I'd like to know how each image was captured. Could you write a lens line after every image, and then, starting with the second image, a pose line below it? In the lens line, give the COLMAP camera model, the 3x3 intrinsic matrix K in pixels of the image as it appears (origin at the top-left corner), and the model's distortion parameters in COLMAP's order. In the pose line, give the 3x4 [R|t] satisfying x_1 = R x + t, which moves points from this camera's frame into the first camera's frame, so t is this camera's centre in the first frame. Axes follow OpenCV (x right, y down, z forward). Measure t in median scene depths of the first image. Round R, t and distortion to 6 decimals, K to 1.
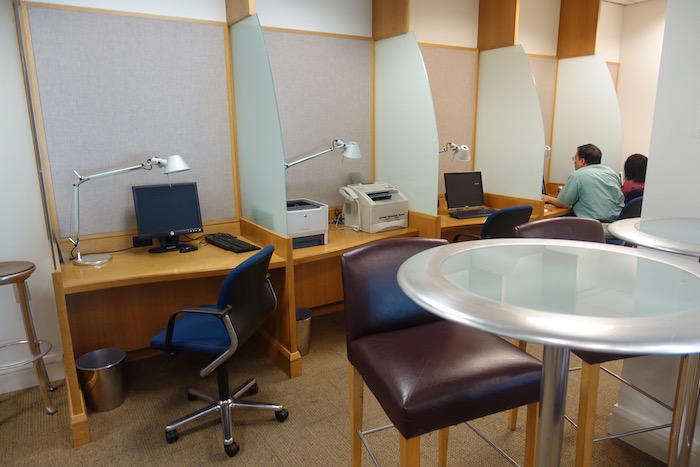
lens RADIAL K [[483.4, 0, 350.0], [0, 483.4, 233.5], [0, 0, 1]] dist [0.001728, 0.003280]
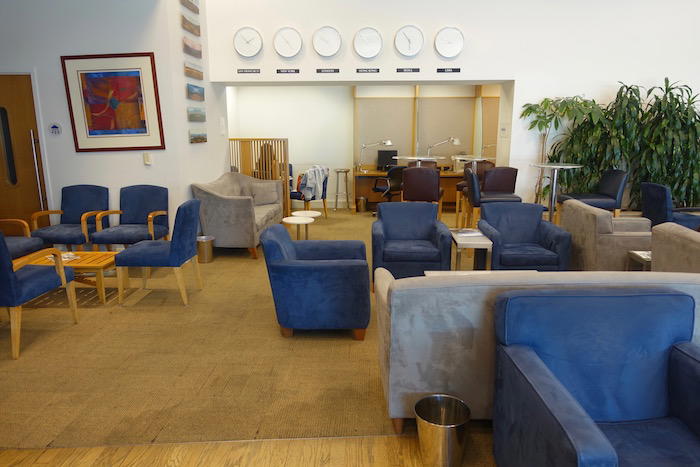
lens RADIAL K [[483.4, 0, 350.0], [0, 483.4, 233.5], [0, 0, 1]] dist [0.001728, 0.003280]
pose [[0.815660, 0.119956, -0.565958, 1.284657], [-0.133328, 0.990911, 0.017873, 0.417510], [0.562958, 0.060880, 0.824240, -1.723798]]
